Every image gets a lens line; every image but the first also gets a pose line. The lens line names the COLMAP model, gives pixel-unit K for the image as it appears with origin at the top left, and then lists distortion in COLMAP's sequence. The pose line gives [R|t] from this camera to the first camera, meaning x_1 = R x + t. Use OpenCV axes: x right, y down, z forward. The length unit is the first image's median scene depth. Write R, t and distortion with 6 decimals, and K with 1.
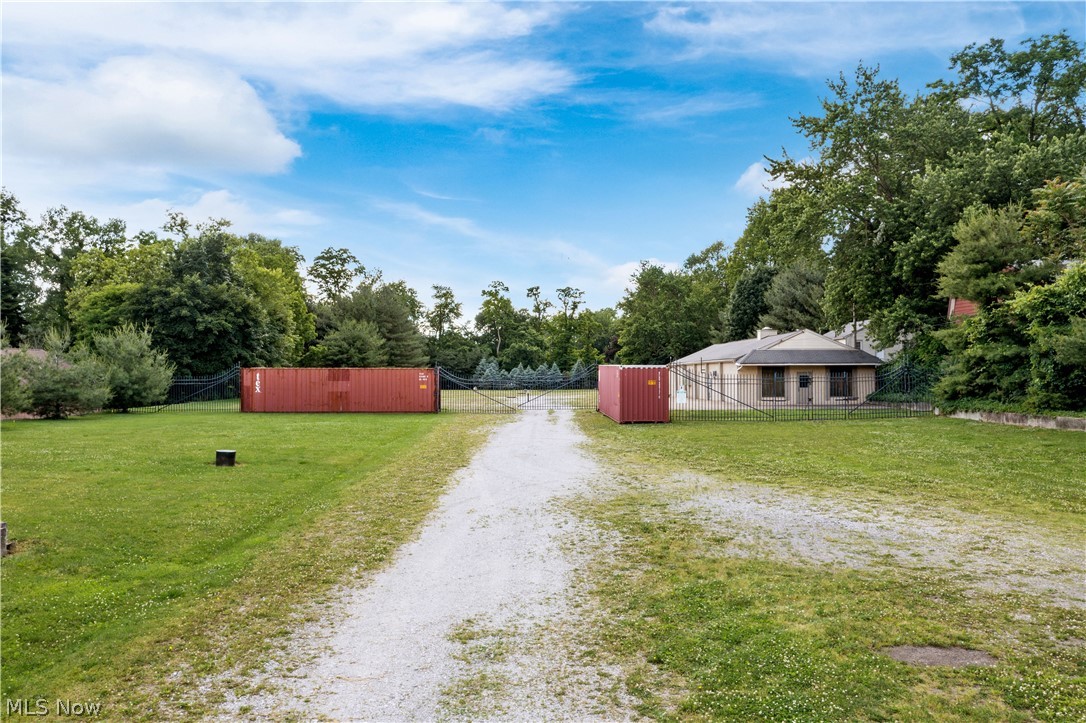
lens RADIAL K [[886.9, 0, 543.8], [0, 886.9, 365.5], [0, 0, 1]] dist [-0.009447, -0.000480]
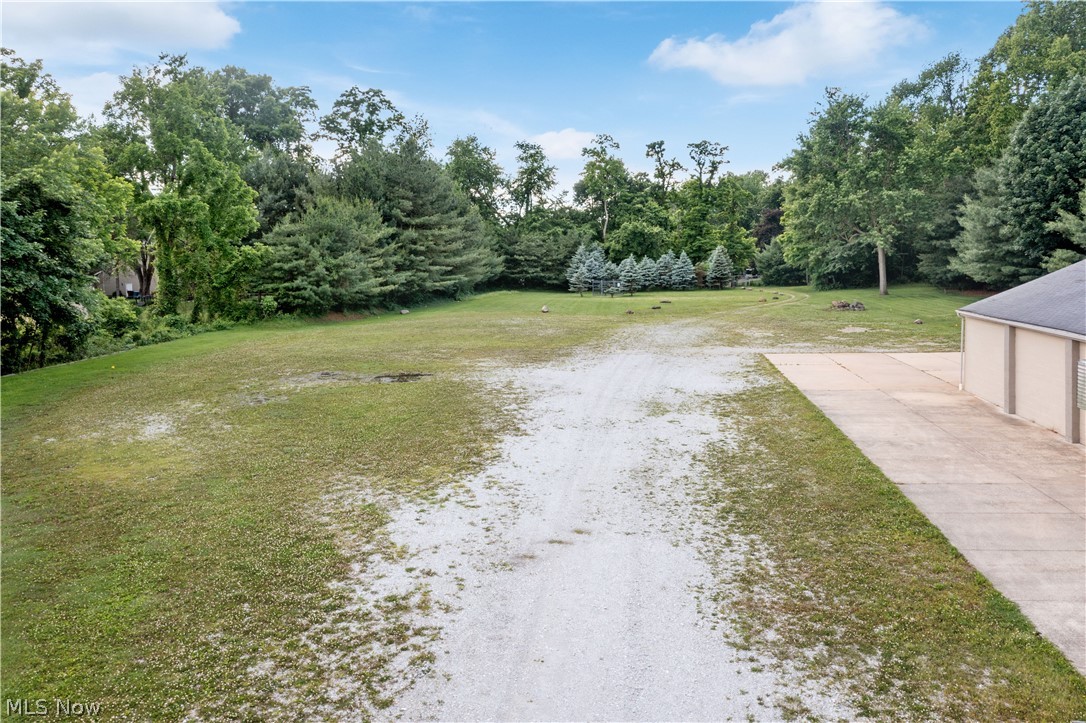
lens RADIAL K [[886.9, 0, 536.3], [0, 886.9, 349.9], [0, 0, 1]] dist [-0.009447, -0.000480]
pose [[0.987611, 0.010565, -0.156566, 0.007405], [0.009850, 0.991589, 0.129051, -0.015992], [0.156613, -0.128994, 0.979200, 0.275722]]
